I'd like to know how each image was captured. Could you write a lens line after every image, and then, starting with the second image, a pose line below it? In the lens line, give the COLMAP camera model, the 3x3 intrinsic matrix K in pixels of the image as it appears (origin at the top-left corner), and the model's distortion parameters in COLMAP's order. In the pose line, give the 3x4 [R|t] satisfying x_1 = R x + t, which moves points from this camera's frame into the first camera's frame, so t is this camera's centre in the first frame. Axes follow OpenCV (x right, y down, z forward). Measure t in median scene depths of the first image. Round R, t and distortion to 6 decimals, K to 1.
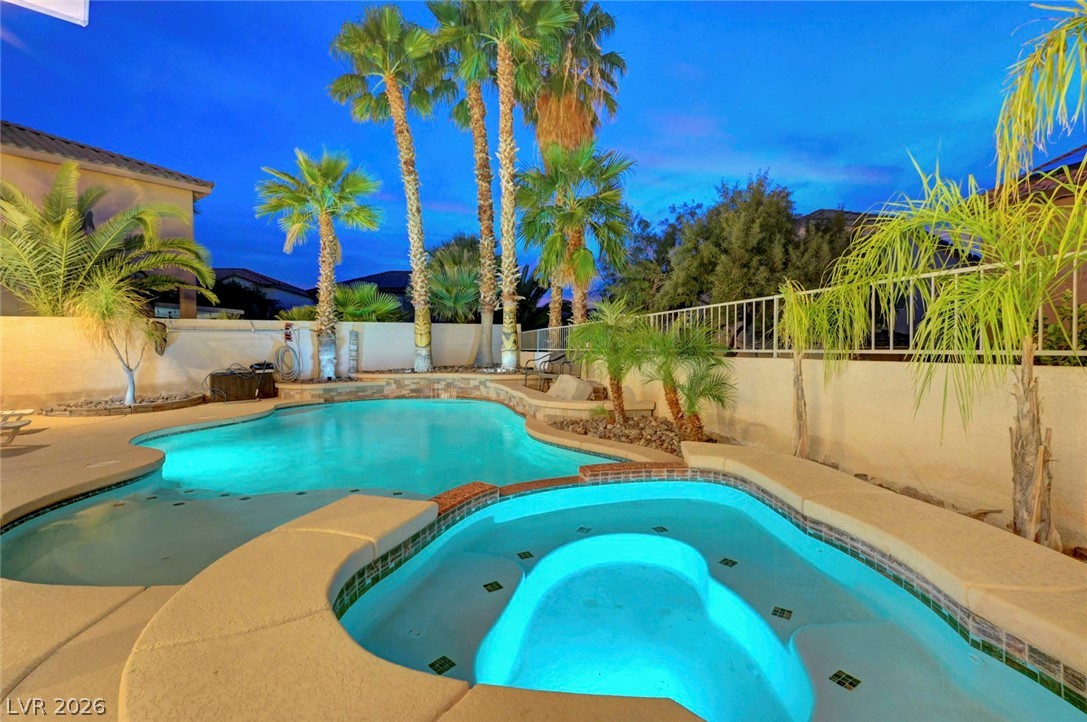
lens RADIAL K [[515.9, 0, 543.5], [0, 515.9, 361.0], [0, 0, 1]] dist [0.000846, -0.000034]
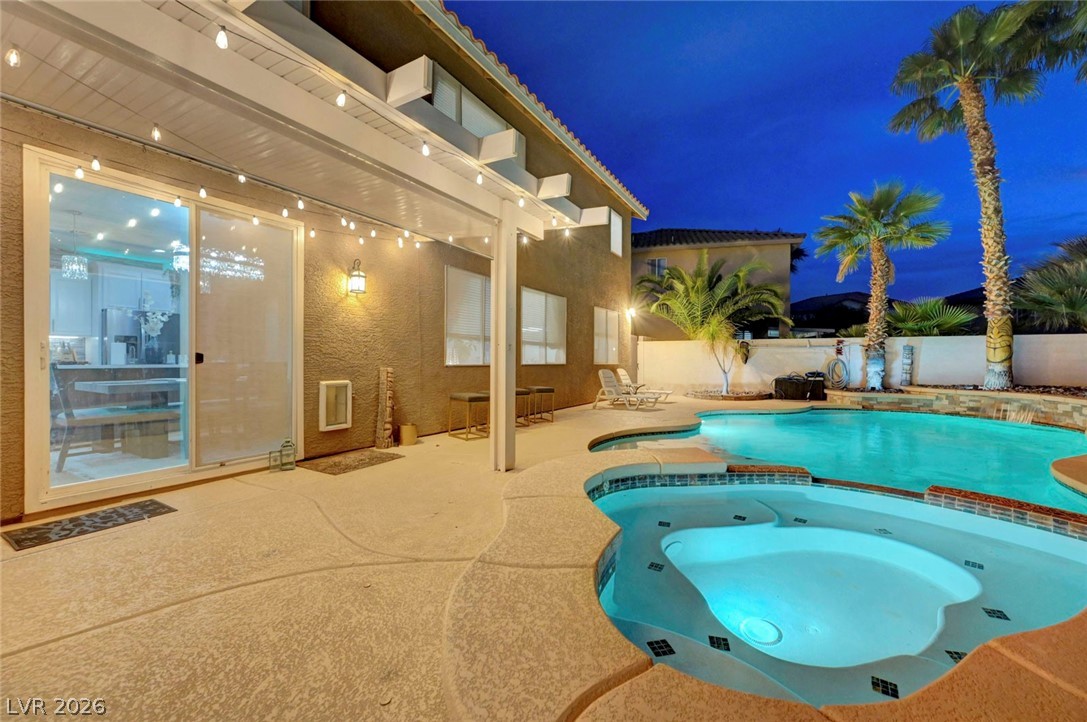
lens RADIAL K [[426.4, 0, 558.5], [0, 426.4, 361.3], [0, 0, 1]] dist [0.008069, -0.000002]
pose [[0.404670, 0.018903, -0.914268, 0.153756], [-0.038307, 0.999259, 0.003705, -0.002495], [0.913660, 0.033523, 0.405094, 0.001214]]
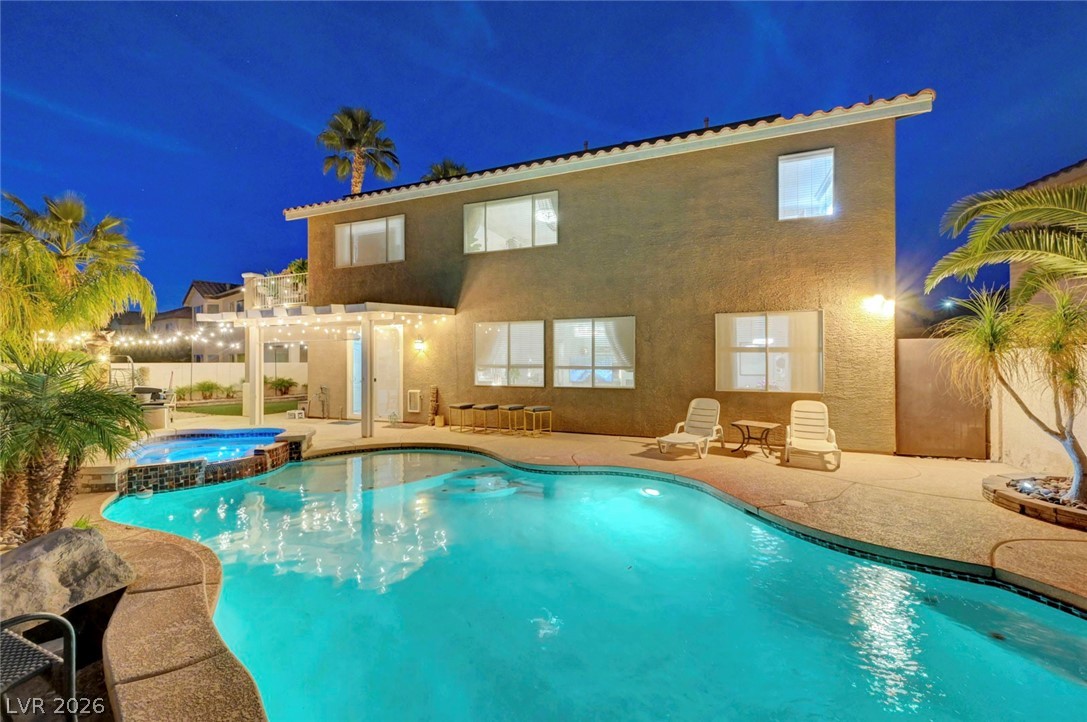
lens RADIAL K [[443.4, 0, 544.7], [0, 443.4, 362.8], [0, 0, 1]] dist [-0.000086, -0.000037]
pose [[-0.848808, 0.019980, -0.528323, -0.041541], [-0.000581, 0.999250, 0.038723, -0.070165], [0.528700, 0.033175, -0.848160, 0.922864]]
